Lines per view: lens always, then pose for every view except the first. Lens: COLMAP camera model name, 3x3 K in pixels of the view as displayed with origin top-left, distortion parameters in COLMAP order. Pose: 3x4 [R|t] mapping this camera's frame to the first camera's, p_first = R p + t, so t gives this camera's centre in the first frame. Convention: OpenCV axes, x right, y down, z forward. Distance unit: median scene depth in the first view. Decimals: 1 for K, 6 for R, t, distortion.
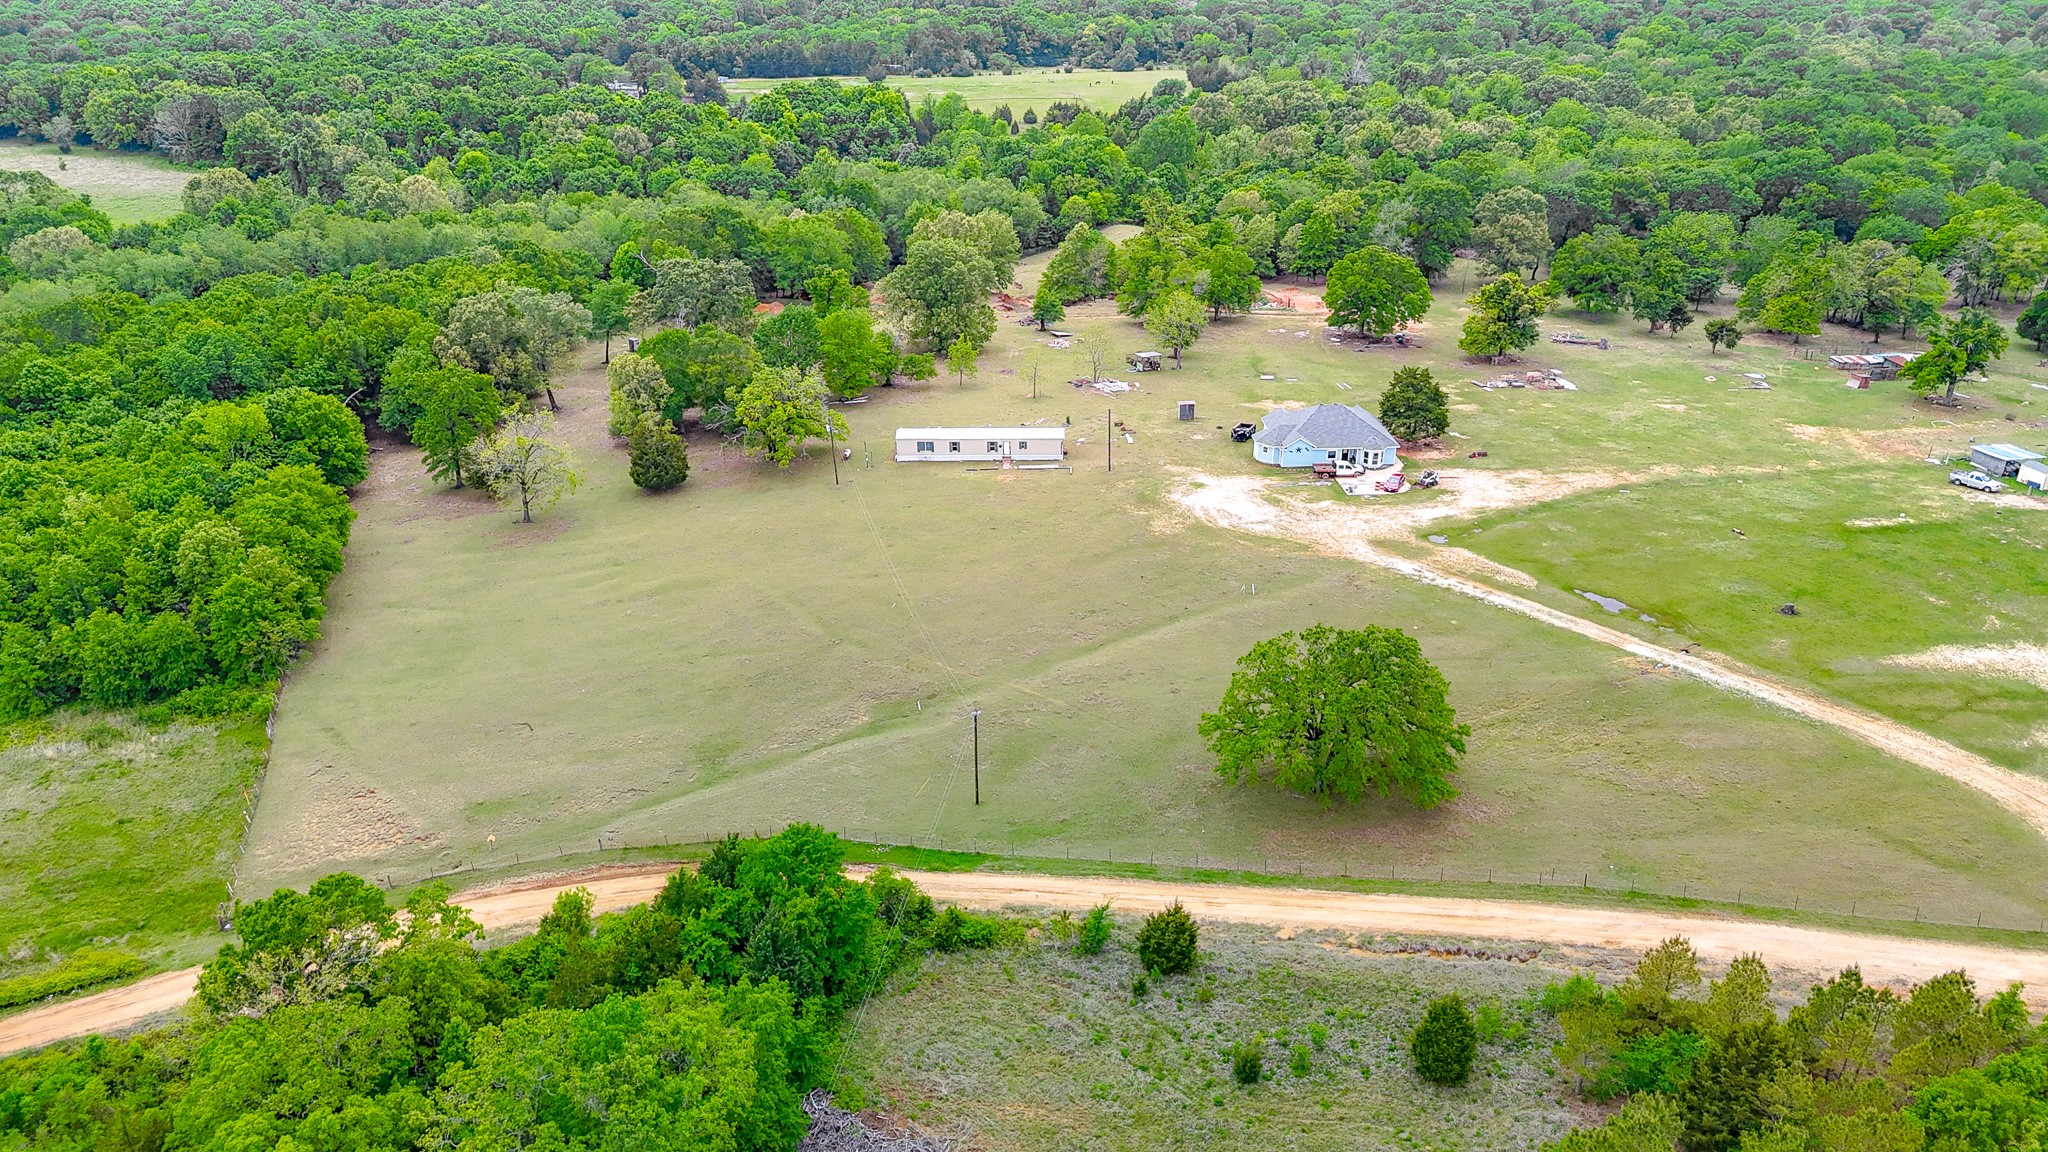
lens RADIAL K [[1500.7, 0, 1021.6], [0, 1500.7, 574.8], [0, 0, 1]] dist [0.072494, -0.067889]
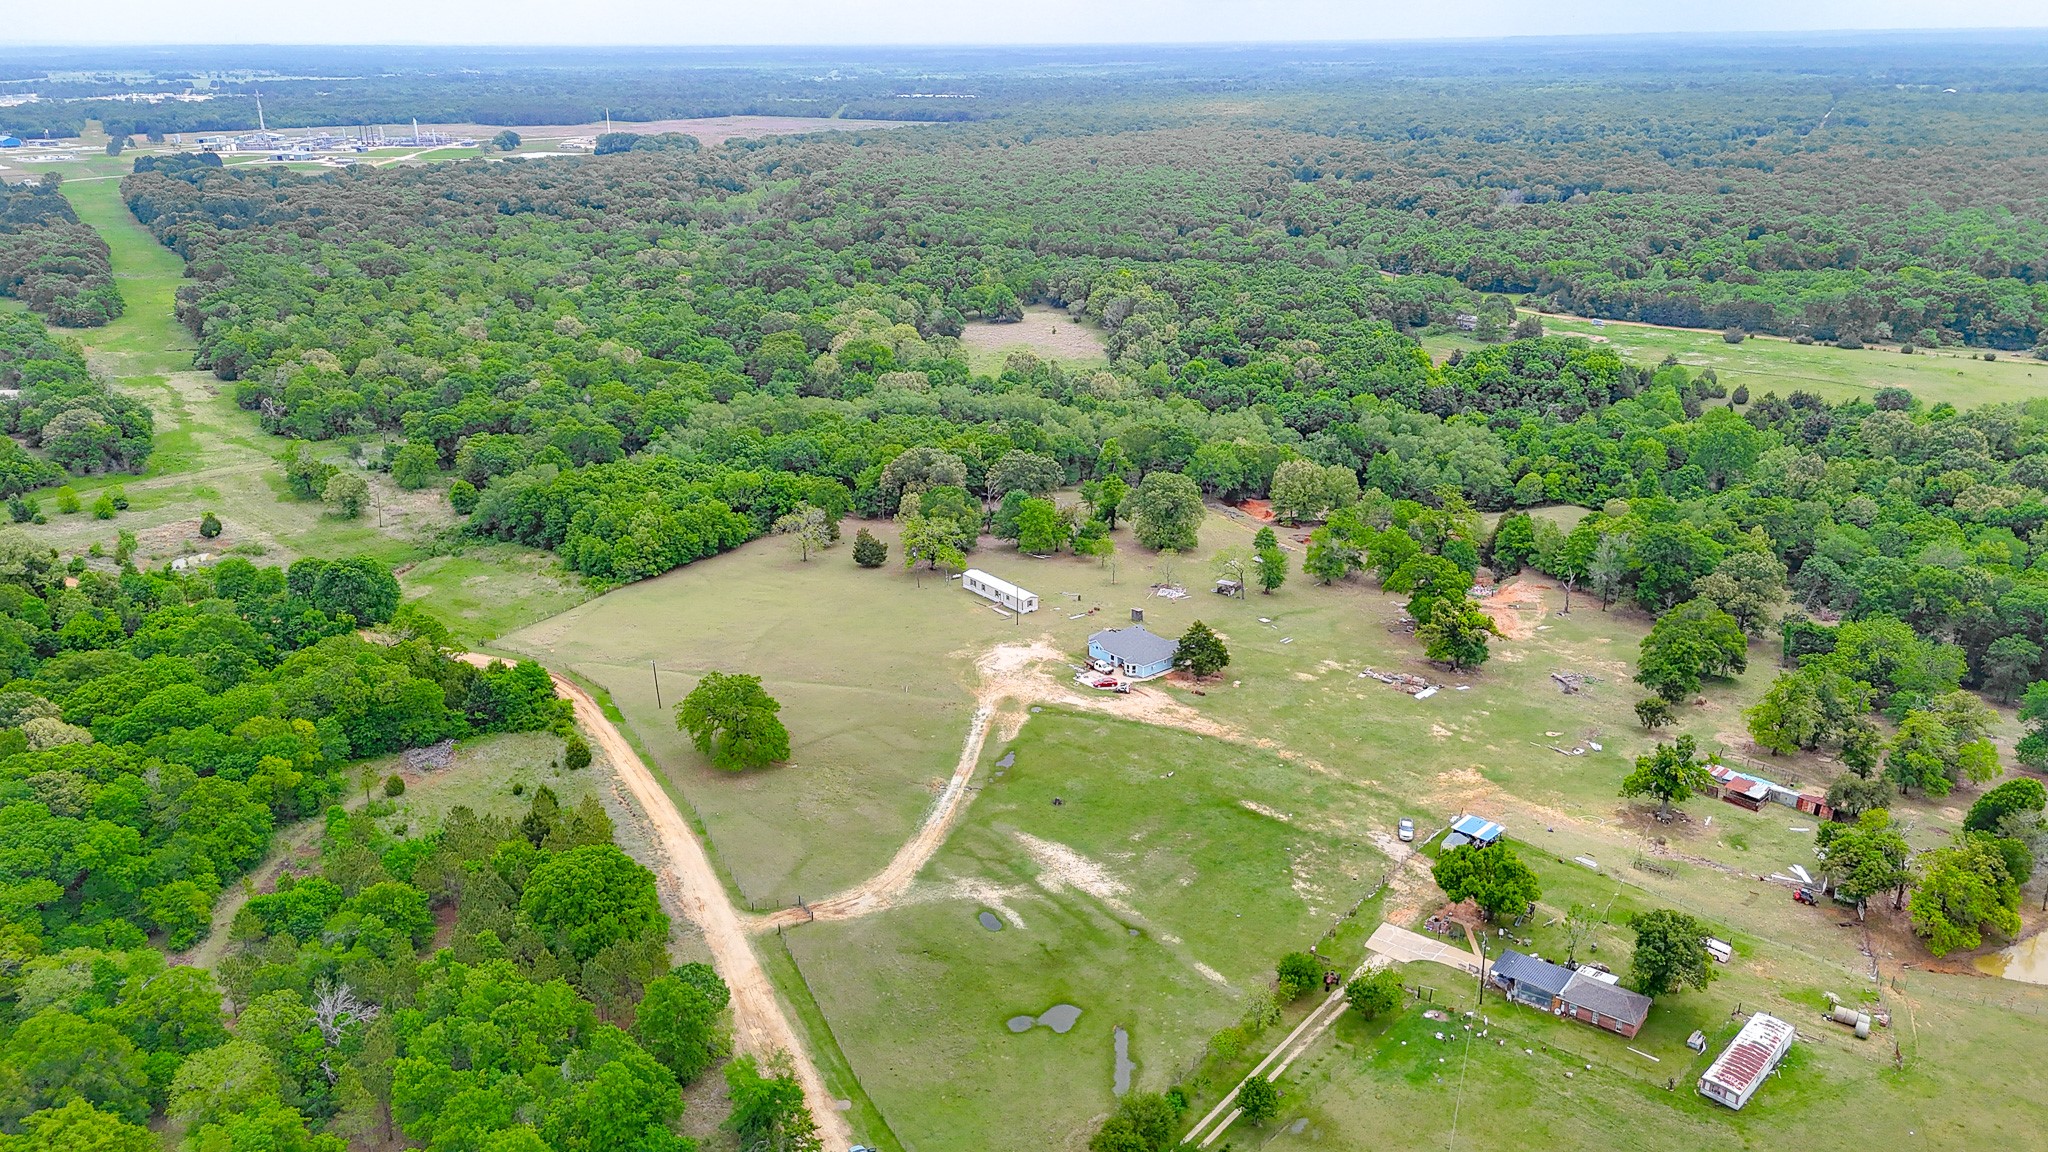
lens RADIAL K [[1516.1, 0, 1024.0], [0, 1516.1, 576.0], [0, 0, 1]] dist [0.069524, -0.065982]
pose [[0.614656, 0.259068, -0.745038, 1.248627], [-0.327006, 0.943228, 0.058203, -0.214899], [0.717819, 0.207857, 0.664478, -0.069962]]
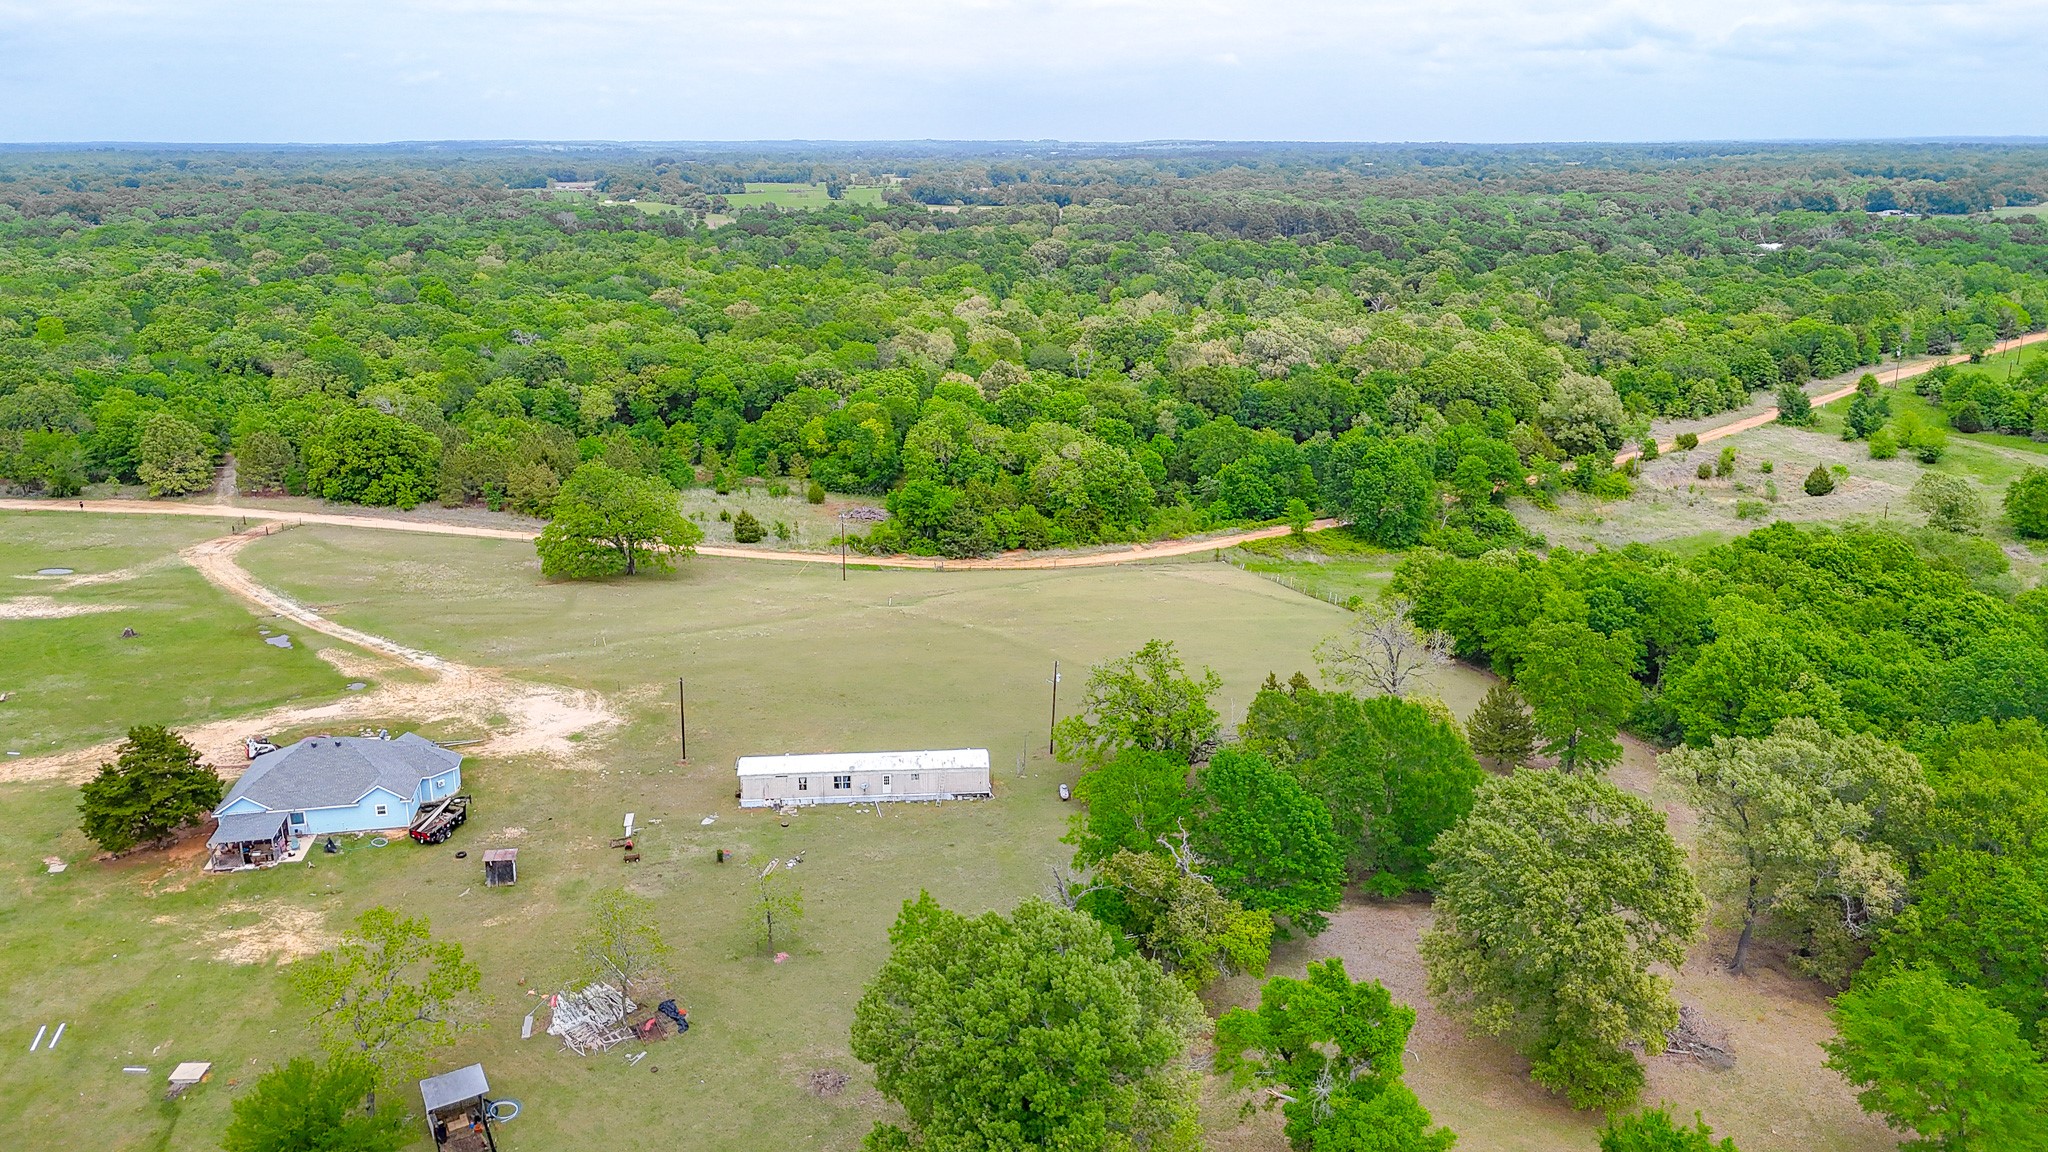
lens RADIAL K [[1520.1, 0, 1025.4], [0, 1520.1, 575.0], [0, 0, 1]] dist [0.075200, -0.073861]
pose [[-0.992809, 0.035417, -0.114346, -0.023981], [-0.048044, 0.757028, 0.651613, -0.635289], [0.109641, 0.652422, -0.749883, 1.526396]]
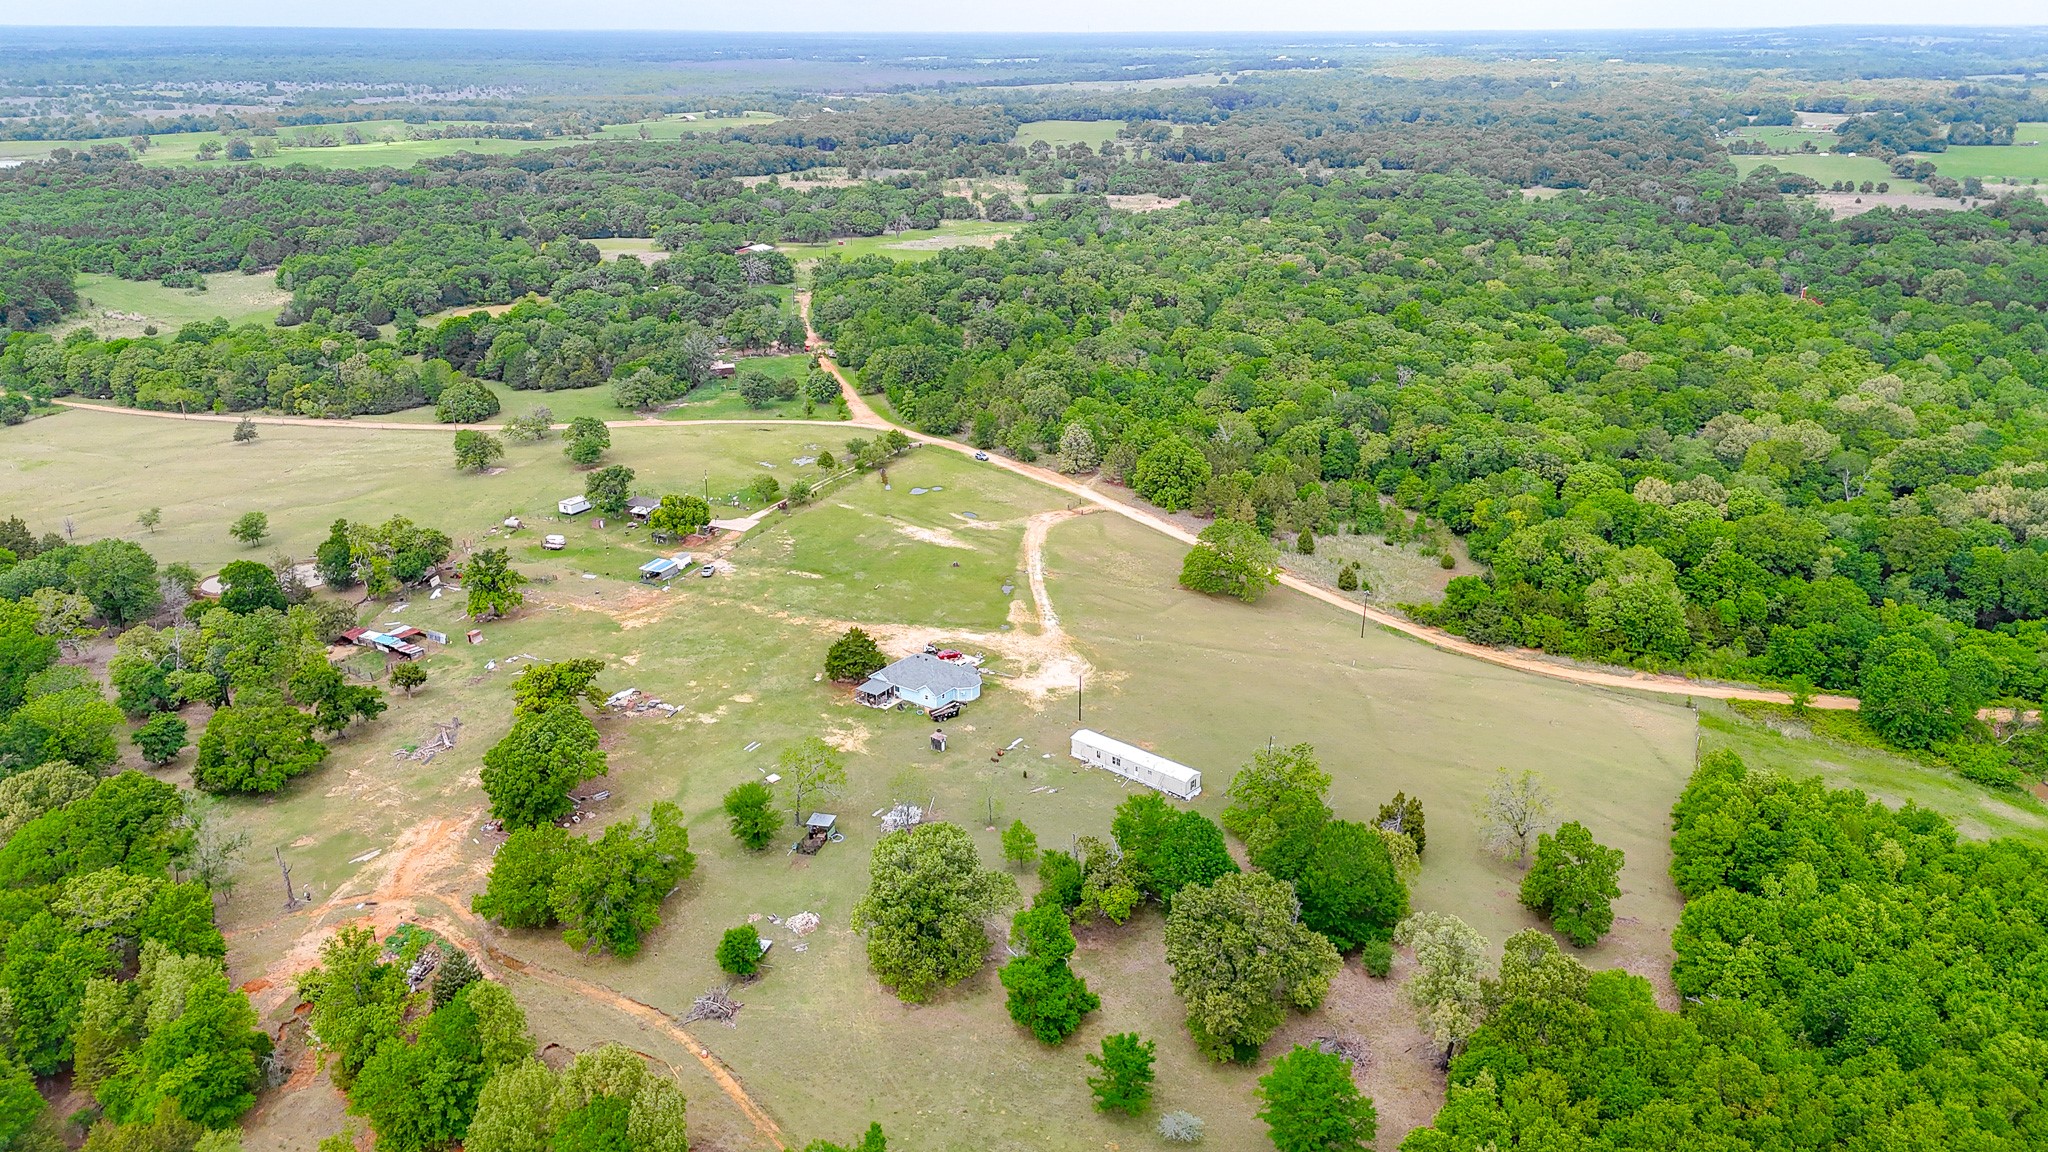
lens RADIAL K [[1523.9, 0, 1017.4], [0, 1523.9, 570.2], [0, 0, 1]] dist [0.069821, -0.063173]
pose [[-0.773313, -0.211401, 0.597743, -0.663674], [0.268927, 0.744400, 0.611185, -0.993956], [-0.574165, 0.633386, -0.518803, 1.641298]]
